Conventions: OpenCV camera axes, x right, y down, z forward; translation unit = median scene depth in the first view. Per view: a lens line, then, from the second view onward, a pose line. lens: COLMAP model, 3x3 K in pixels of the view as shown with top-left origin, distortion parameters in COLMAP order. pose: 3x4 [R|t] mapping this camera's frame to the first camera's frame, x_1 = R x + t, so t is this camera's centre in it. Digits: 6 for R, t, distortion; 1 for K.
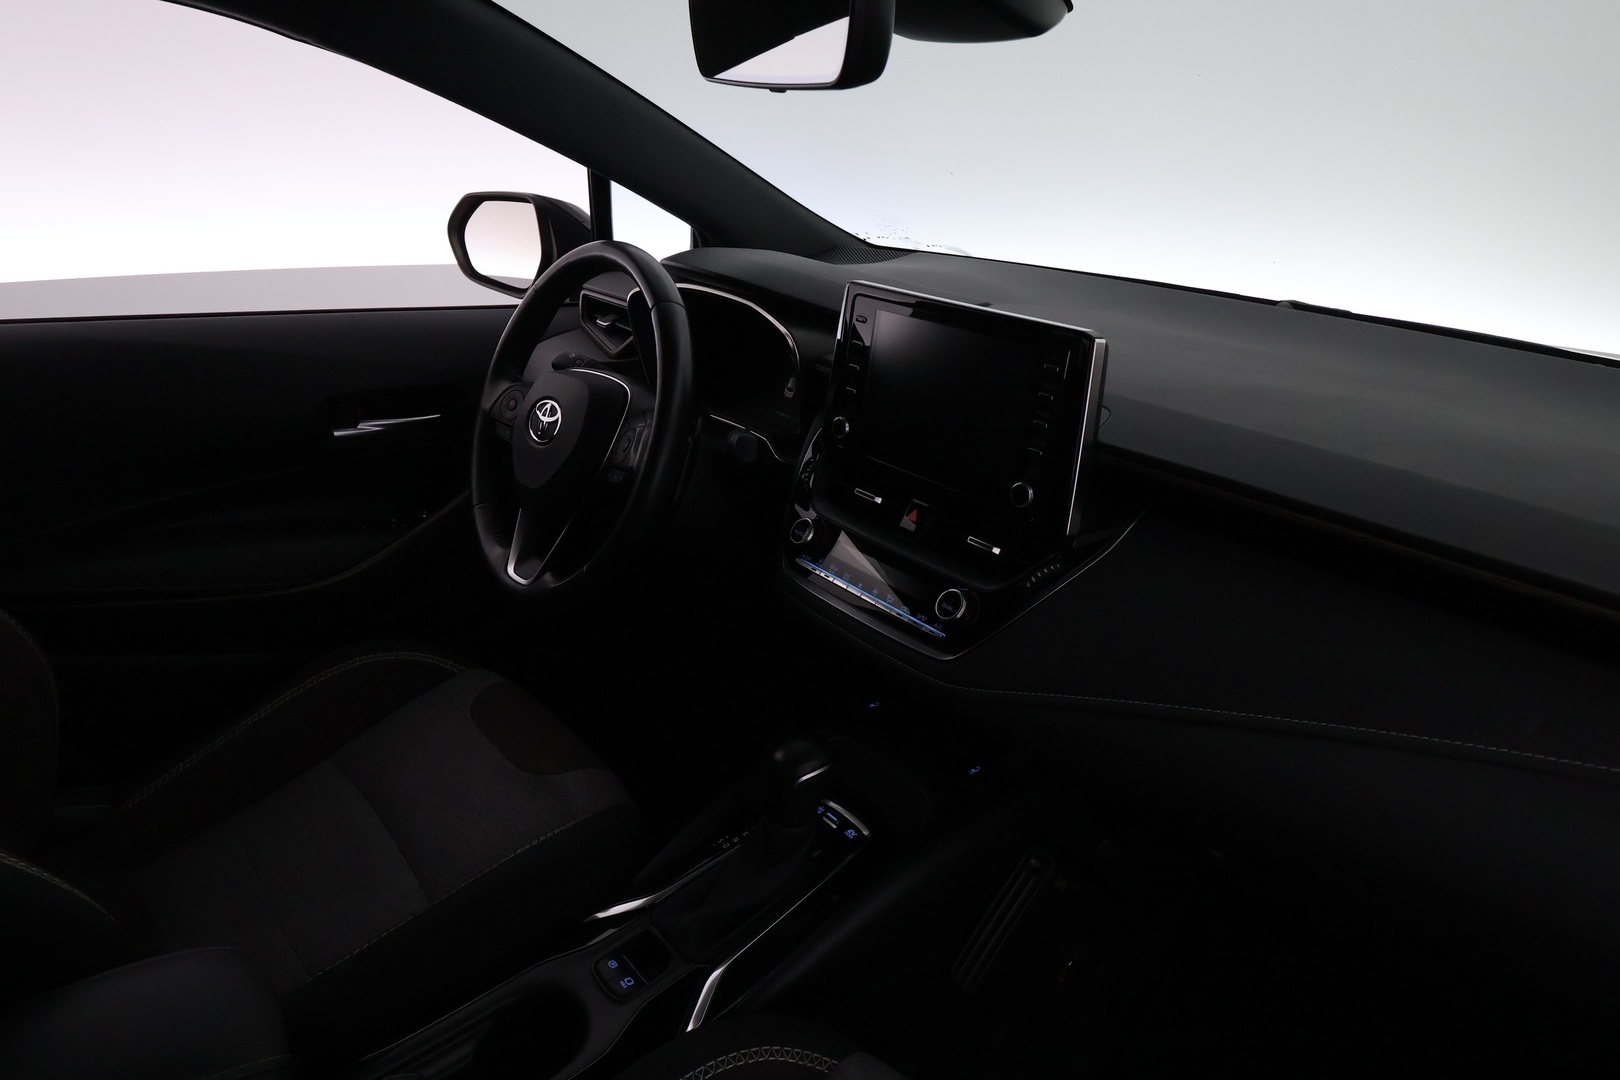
lens RADIAL K [[1085.2, 0, 809.4], [0, 1085.2, 534.4], [0, 0, 1]] dist [-0.009623, -0.000248]
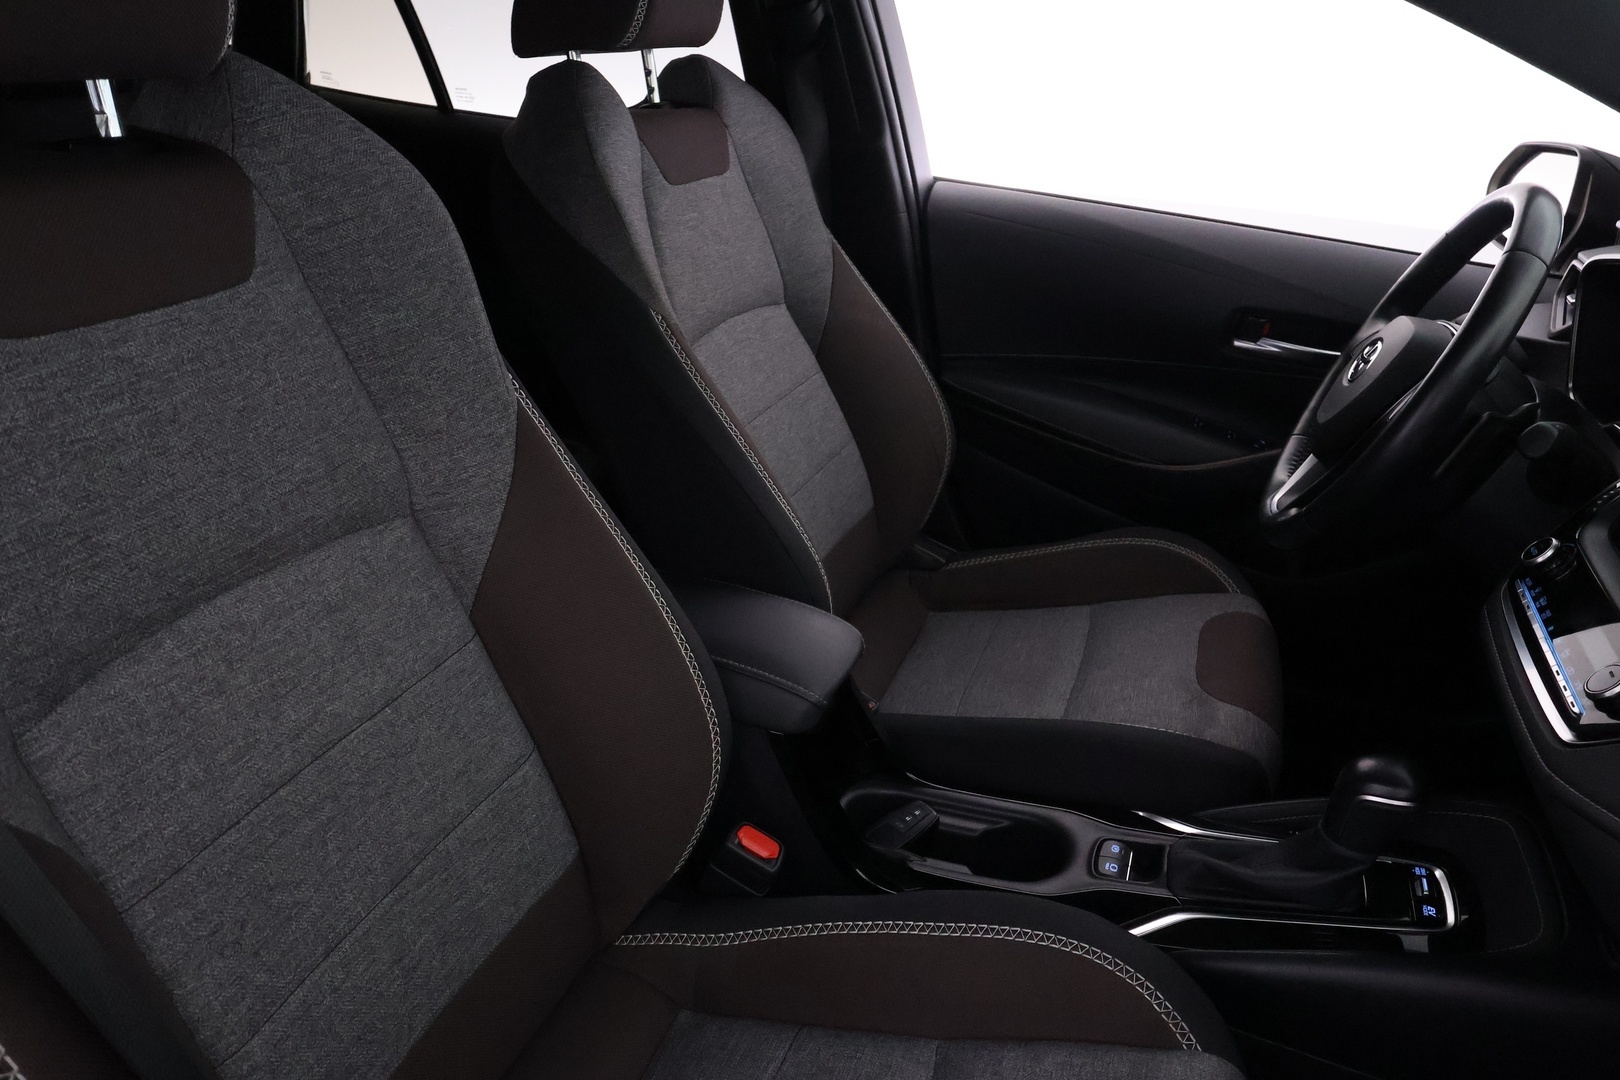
lens RADIAL K [[1085.2, 0, 808.6], [0, 1085.2, 545.9], [0, 0, 1]] dist [-0.009623, -0.000248]
pose [[0.508384, 0.374639, -0.775365, 0.266013], [-0.347357, 0.913118, 0.213445, 0.008626], [0.787965, 0.160817, 0.594348, 0.075060]]
